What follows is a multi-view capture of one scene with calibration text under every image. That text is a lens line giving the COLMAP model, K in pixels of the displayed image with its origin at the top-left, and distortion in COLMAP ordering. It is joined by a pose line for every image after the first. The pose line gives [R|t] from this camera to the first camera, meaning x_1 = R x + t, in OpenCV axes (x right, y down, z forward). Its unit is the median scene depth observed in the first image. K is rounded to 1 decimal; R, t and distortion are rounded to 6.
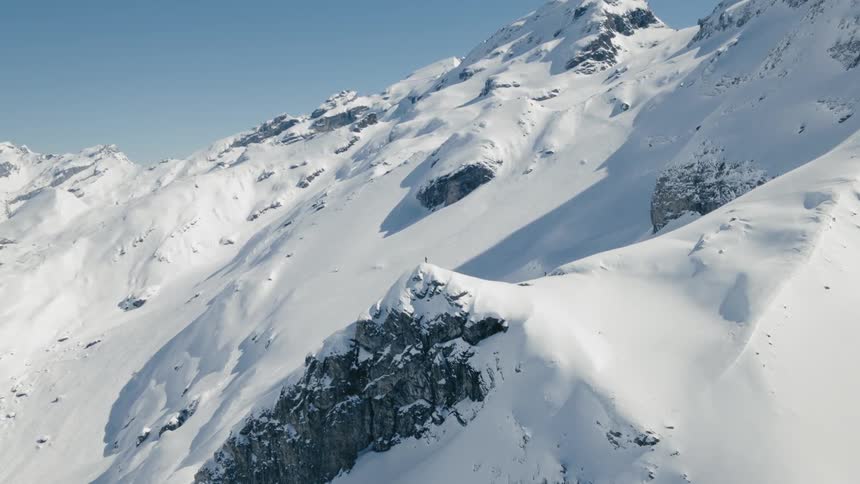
lens RADIAL K [[749.7, 0, 430.0], [0, 749.7, 242.0], [0, 0, 1]] dist [-0.216839, 0.118859]
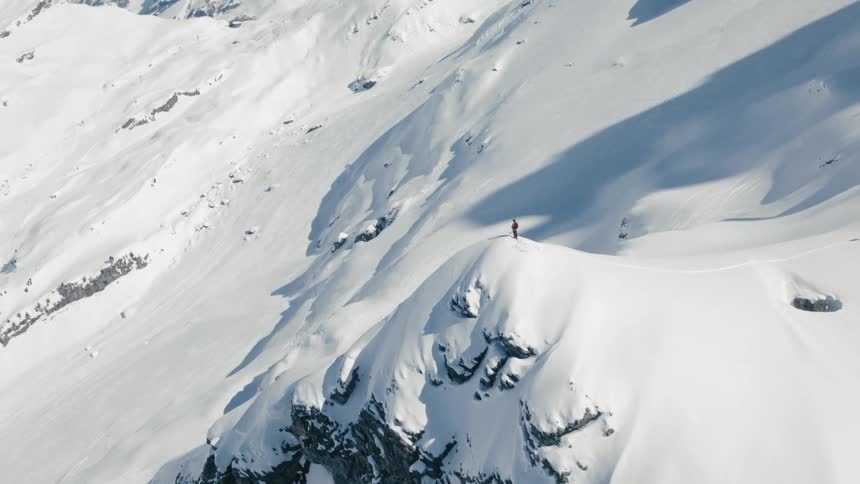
lens RADIAL K [[749.7, 0, 430.0], [0, 749.7, 242.0], [0, 0, 1]] dist [-0.216839, 0.118859]
pose [[0.940969, 0.115229, -0.318277, 0.016052], [-0.016617, 0.954866, 0.296573, -0.016694], [0.338085, -0.273777, 0.900413, 0.173418]]
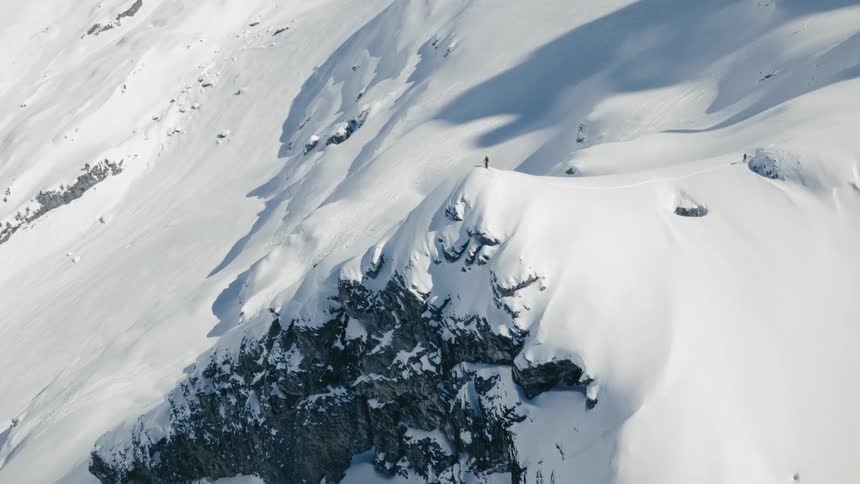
lens RADIAL K [[749.7, 0, 430.0], [0, 749.7, 242.0], [0, 0, 1]] dist [-0.216839, 0.118859]
pose [[0.955902, 0.144095, -0.255906, 0.023428], [-0.023159, 0.905632, 0.423432, -0.034297], [0.292771, -0.398833, 0.869032, 0.134594]]
